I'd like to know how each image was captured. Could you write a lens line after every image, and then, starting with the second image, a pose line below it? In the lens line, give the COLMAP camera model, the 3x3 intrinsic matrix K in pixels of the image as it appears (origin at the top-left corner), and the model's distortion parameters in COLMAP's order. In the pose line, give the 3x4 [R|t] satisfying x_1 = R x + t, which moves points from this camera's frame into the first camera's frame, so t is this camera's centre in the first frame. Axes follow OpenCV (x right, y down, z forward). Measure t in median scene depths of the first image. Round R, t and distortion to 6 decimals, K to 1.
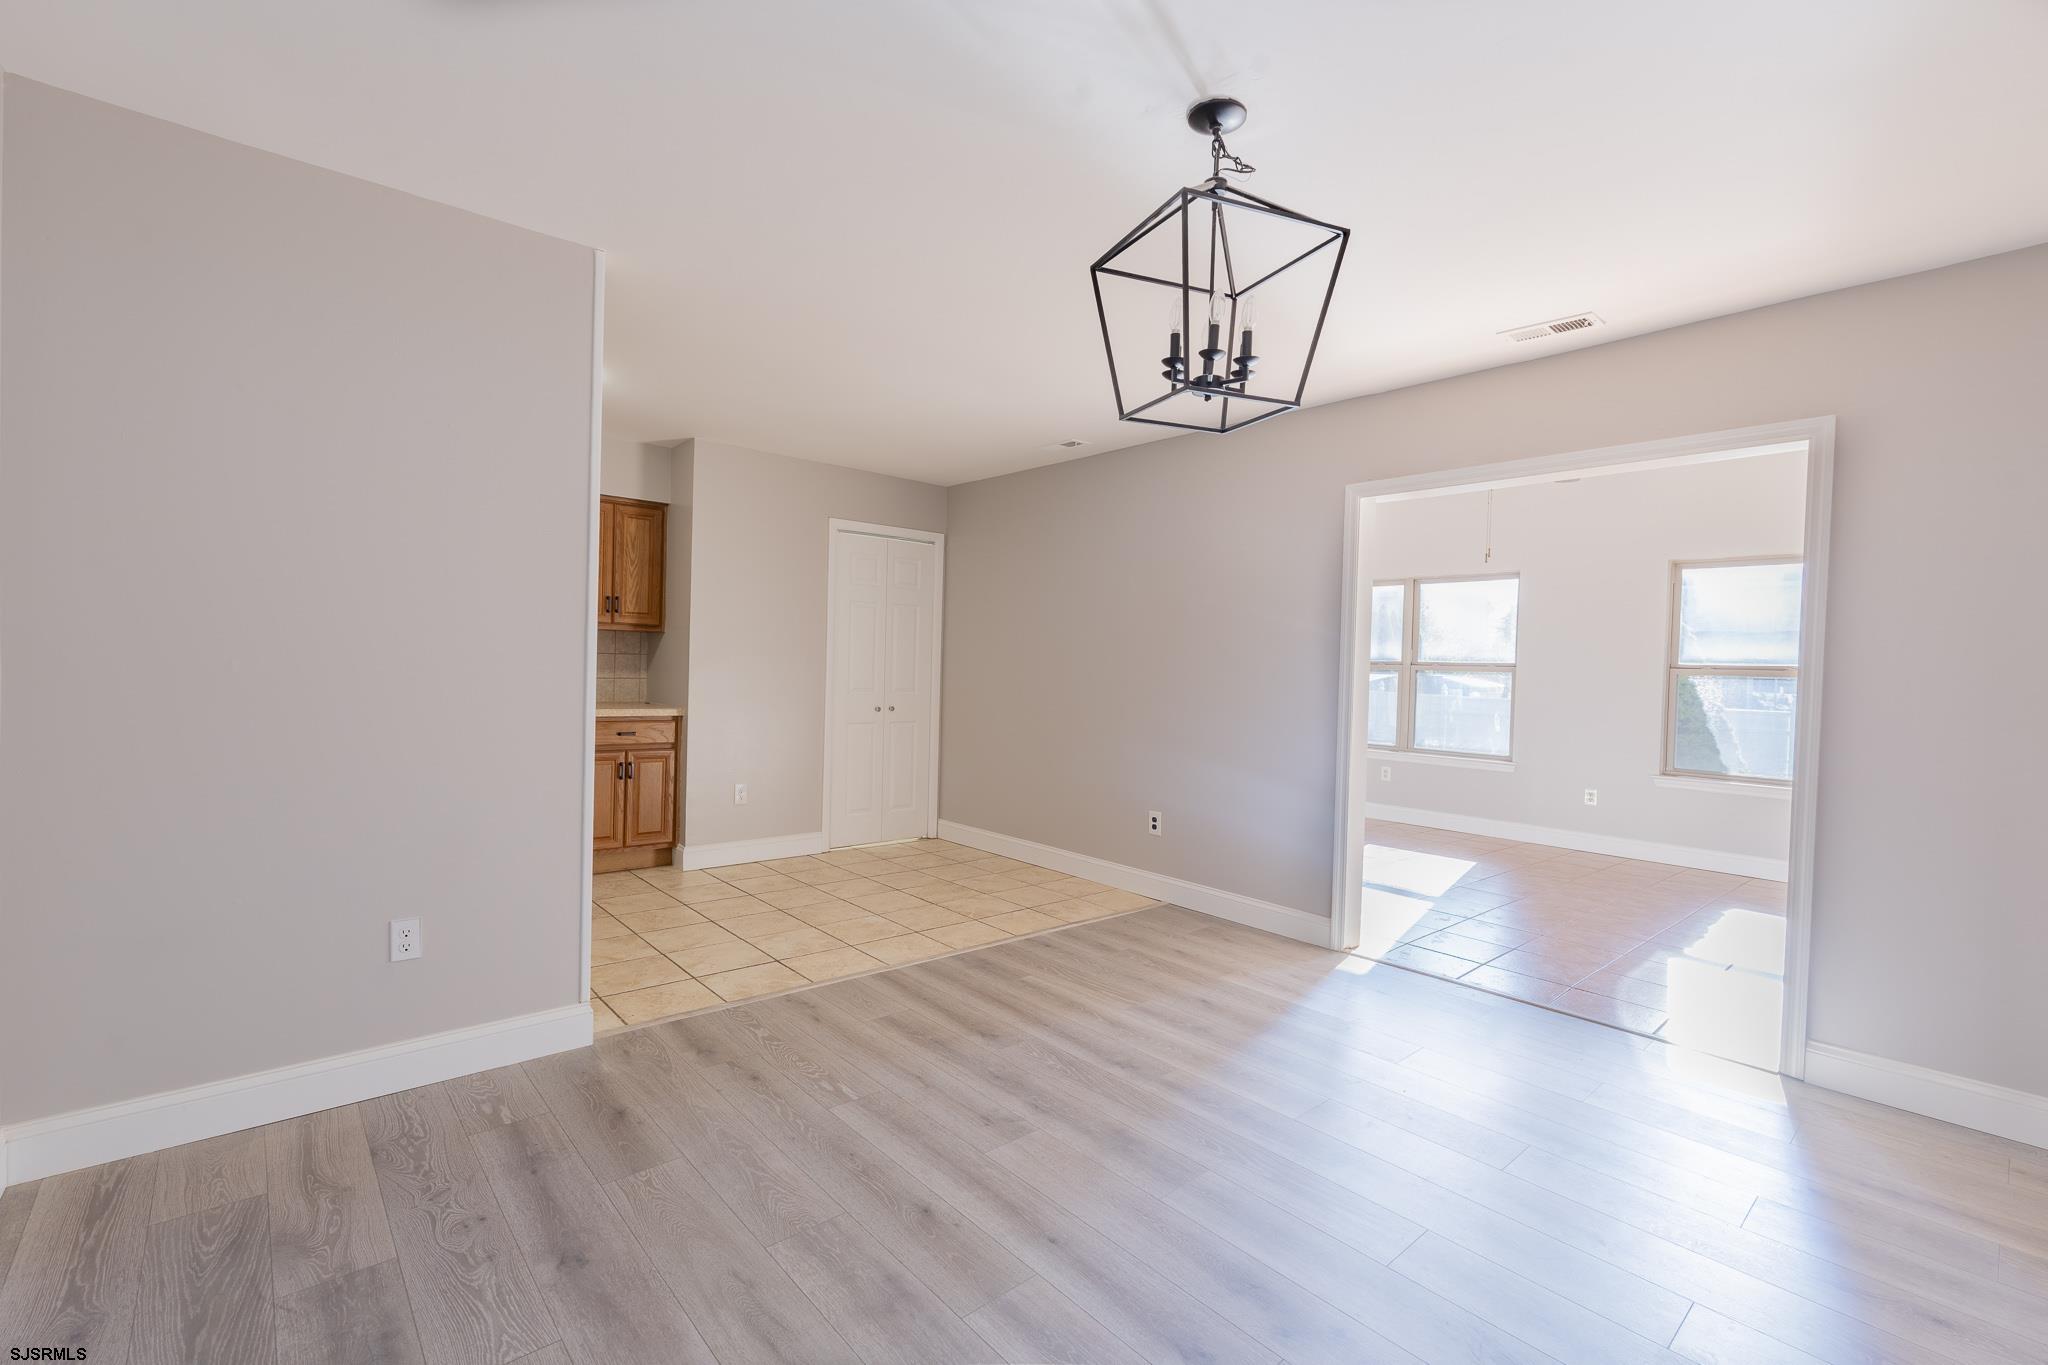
lens RADIAL K [[907.6, 0, 1042.2], [0, 907.6, 636.8], [0, 0, 1]] dist [-0.005546, 0.001951]
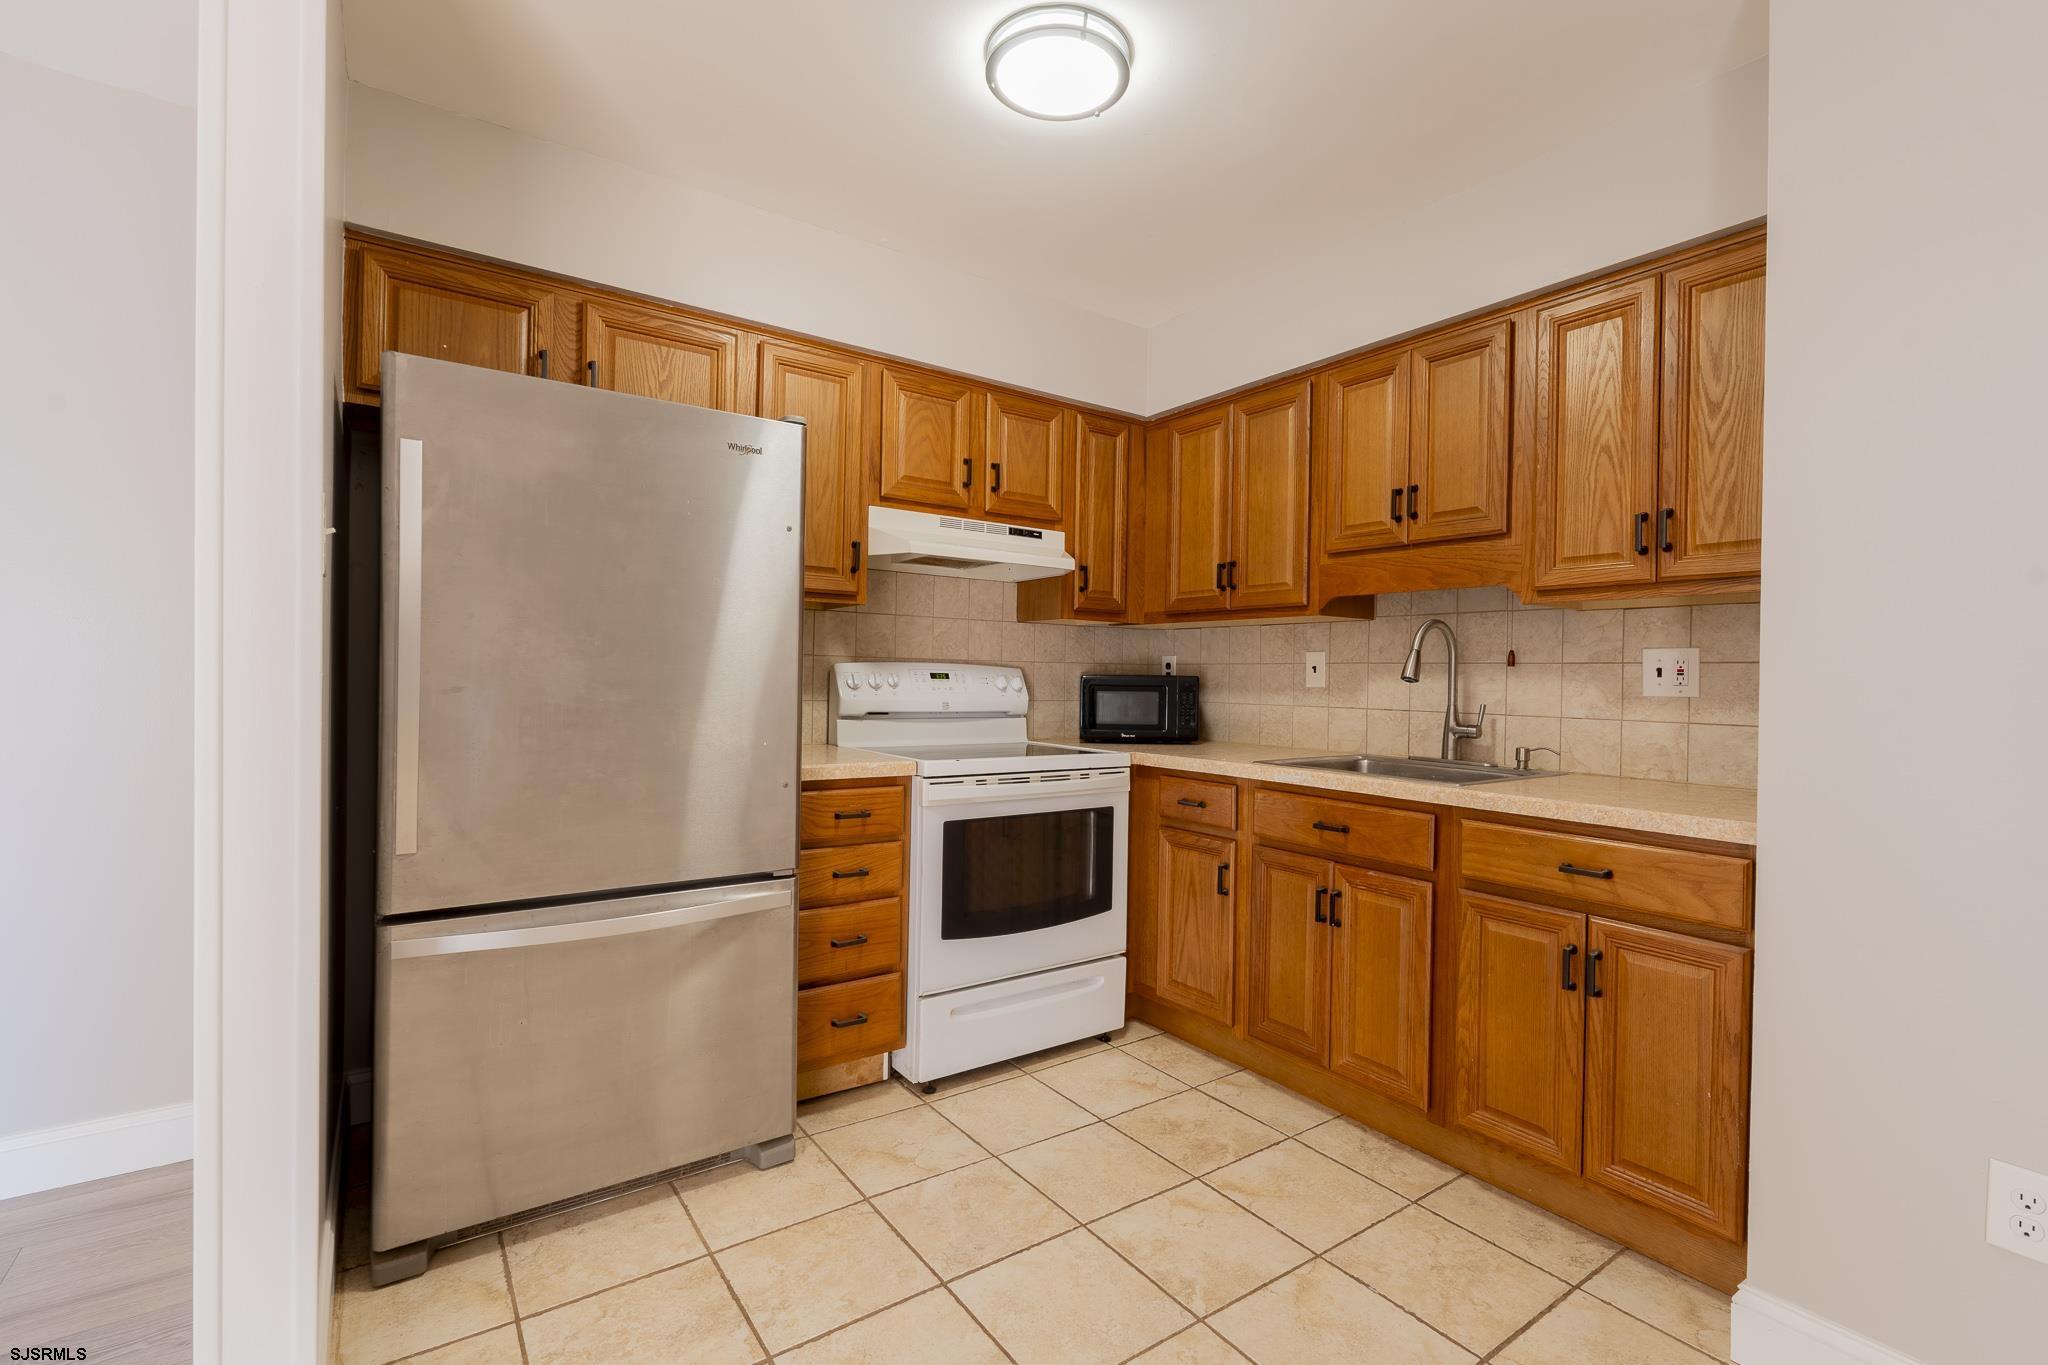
lens RADIAL K [[907.6, 0, 1023.5], [0, 907.6, 681.4], [0, 0, 1]] dist [-0.005546, 0.001951]
pose [[-0.127182, -0.023457, -0.991602, -0.084162], [0.011174, 0.999623, -0.025080, 0.049826], [0.991817, -0.014270, -0.126872, 1.129437]]
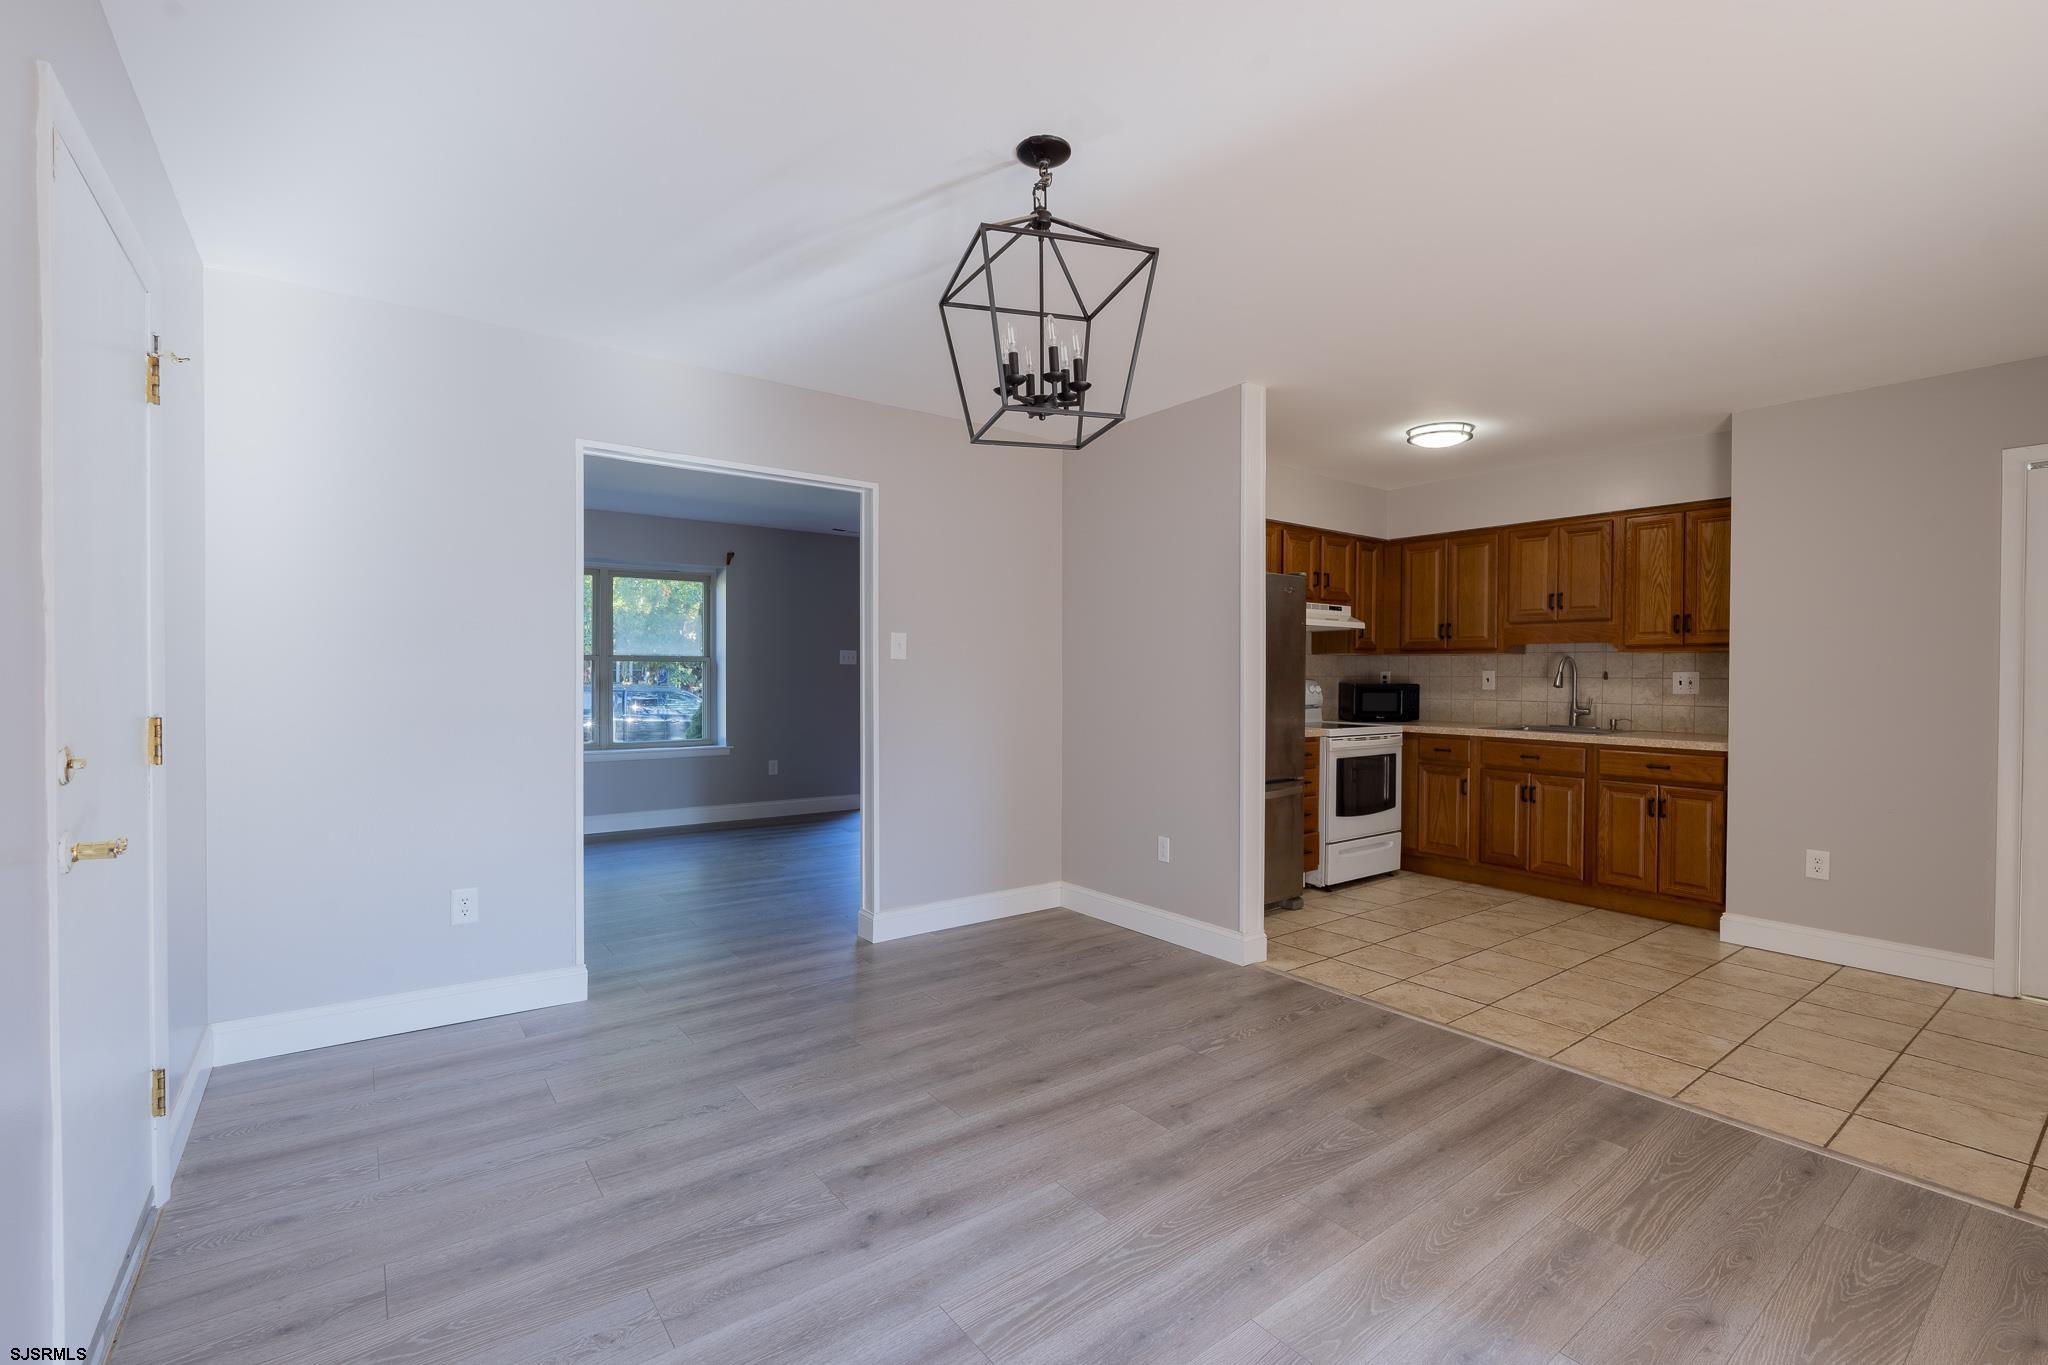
lens RADIAL K [[907.6, 0, 1007.4], [0, 907.6, 682.0], [0, 0, 1]] dist [-0.005546, 0.001951]
pose [[-0.102062, -0.013959, -0.994680, 0.695122], [0.022779, 0.999607, -0.016365, 0.030551], [0.994517, -0.024329, -0.101704, 0.618307]]
